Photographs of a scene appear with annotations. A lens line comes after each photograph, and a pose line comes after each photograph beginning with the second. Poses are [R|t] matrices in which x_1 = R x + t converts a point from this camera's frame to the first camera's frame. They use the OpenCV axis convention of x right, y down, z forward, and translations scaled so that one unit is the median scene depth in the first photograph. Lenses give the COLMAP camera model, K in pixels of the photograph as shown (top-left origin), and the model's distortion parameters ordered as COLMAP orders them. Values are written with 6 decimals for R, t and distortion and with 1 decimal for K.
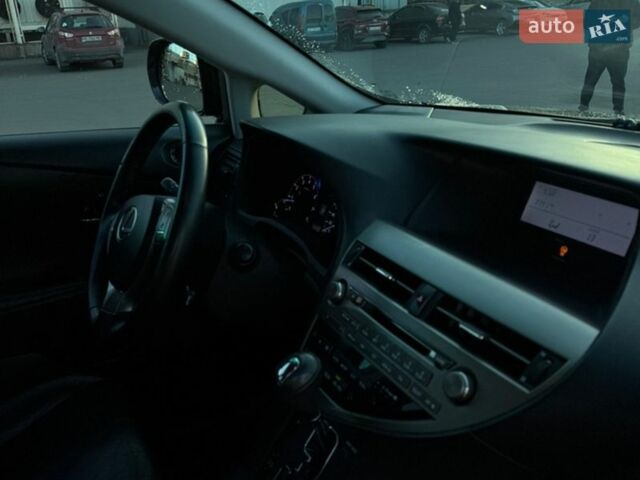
lens RADIAL K [[552.6, 0, 320.0], [0, 552.6, 240.0], [0, 0, 1]] dist [0.117214, -0.100317]
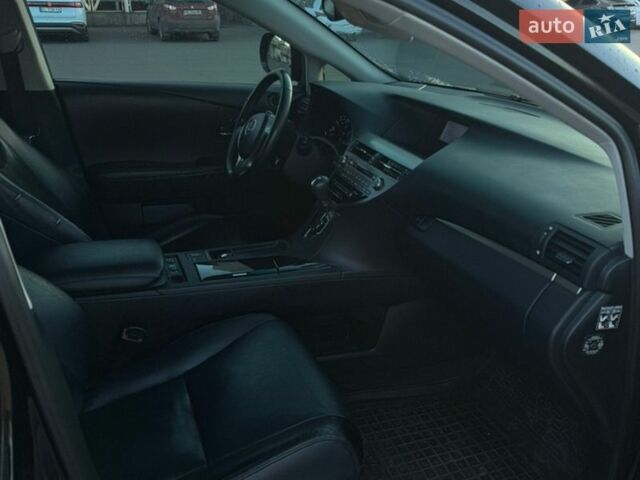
lens RADIAL K [[552.6, 0, 320.0], [0, 552.6, 240.0], [0, 0, 1]] dist [0.117214, -0.100317]
pose [[0.987473, 0.105848, -0.117016, 0.134898], [-0.102344, 0.994113, 0.035568, 0.198155], [0.120092, -0.023147, 0.992493, -0.708250]]
